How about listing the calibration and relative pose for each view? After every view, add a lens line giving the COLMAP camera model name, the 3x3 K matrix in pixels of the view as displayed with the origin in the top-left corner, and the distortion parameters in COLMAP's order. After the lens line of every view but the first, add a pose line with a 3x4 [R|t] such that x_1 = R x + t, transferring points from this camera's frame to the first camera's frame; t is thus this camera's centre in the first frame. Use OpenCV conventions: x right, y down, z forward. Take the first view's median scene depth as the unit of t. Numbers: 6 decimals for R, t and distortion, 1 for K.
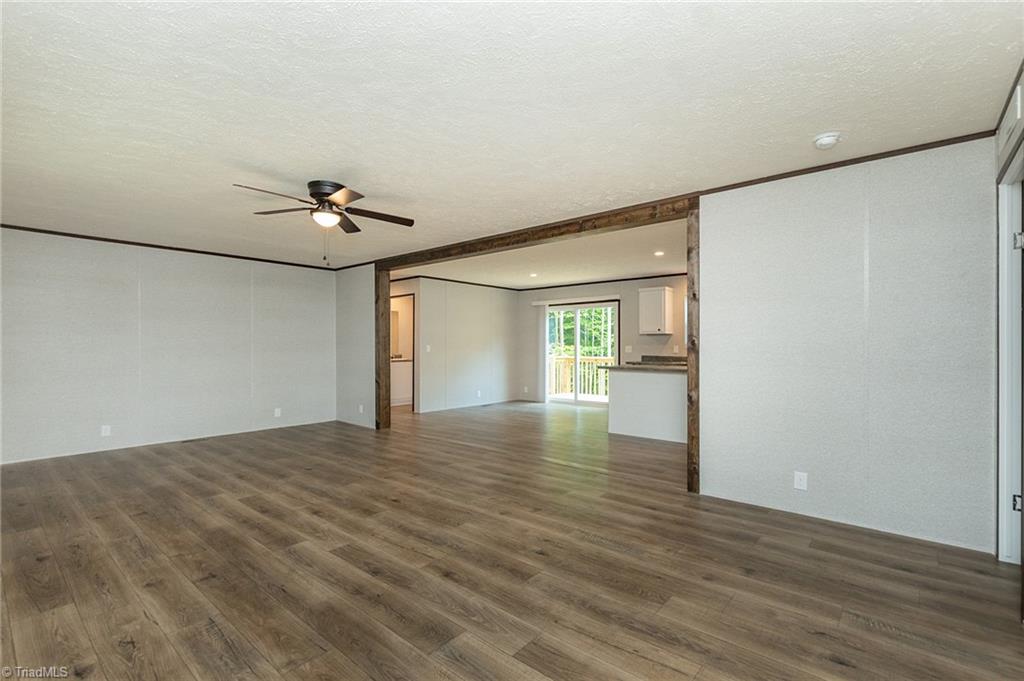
lens RADIAL K [[458.3, 0, 505.6], [0, 458.3, 343.7], [0, 0, 1]] dist [0.003866, -0.001866]
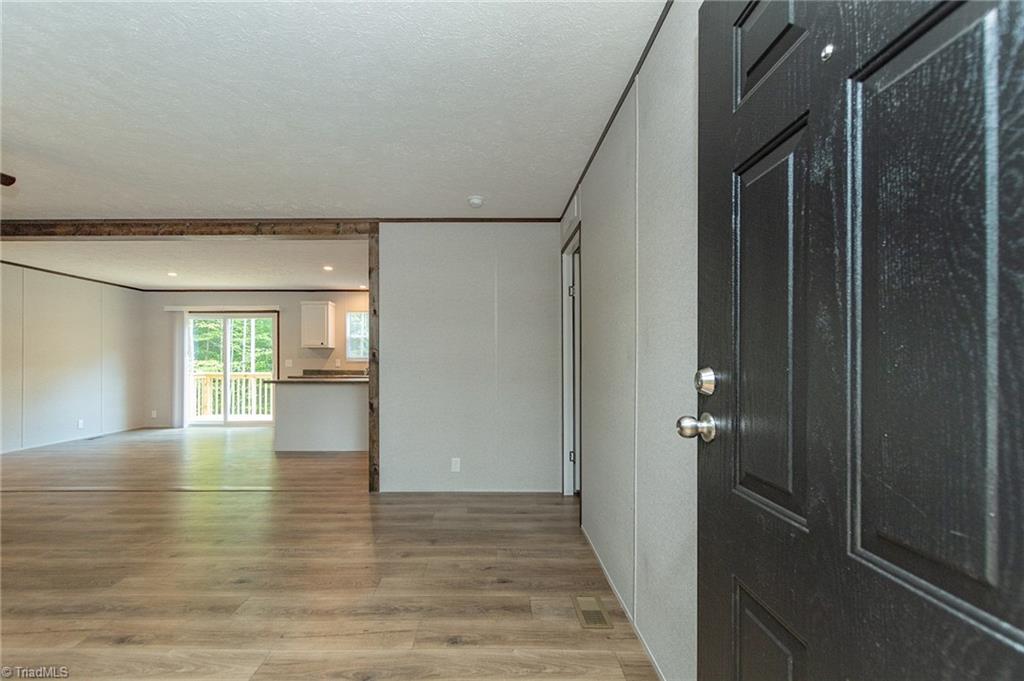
lens RADIAL K [[458.3, 0, 495.0], [0, 458.3, 356.8], [0, 0, 1]] dist [0.003866, -0.001866]
pose [[0.752971, 0.004163, 0.658040, -0.102278], [-0.000825, 0.999985, -0.005382, 0.008798], [-0.658053, 0.003509, 0.752963, -0.017232]]
